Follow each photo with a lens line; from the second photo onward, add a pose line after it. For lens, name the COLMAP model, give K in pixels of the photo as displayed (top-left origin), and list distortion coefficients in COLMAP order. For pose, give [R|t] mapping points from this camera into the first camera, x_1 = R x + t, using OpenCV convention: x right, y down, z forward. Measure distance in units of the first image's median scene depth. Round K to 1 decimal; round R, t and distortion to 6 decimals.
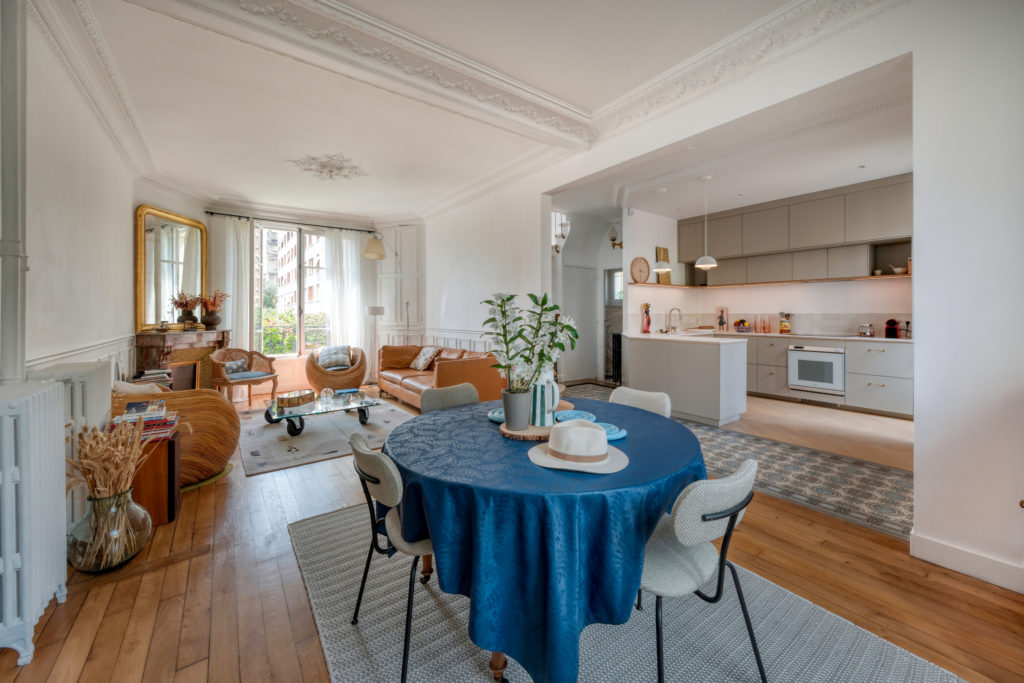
lens RADIAL K [[397.5, 0, 519.4], [0, 397.5, 313.9], [0, 0, 1]] dist [-0.012966, 0.000012]
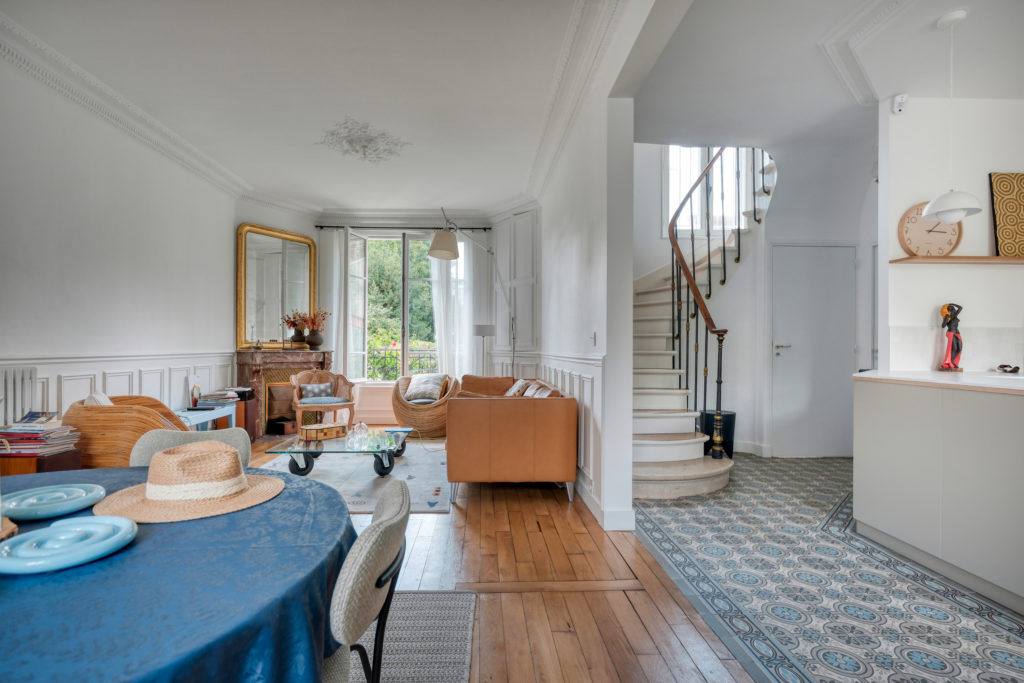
lens RADIAL K [[492.6, 0, 492.3], [0, 492.6, 343.1], [0, 0, 1]] dist [-0.001132, 0.000242]
pose [[0.814696, 0.003871, -0.579876, 0.238466], [-0.007469, 0.999965, -0.003818, 0.024171], [0.579841, 0.007441, 0.814696, 0.279266]]
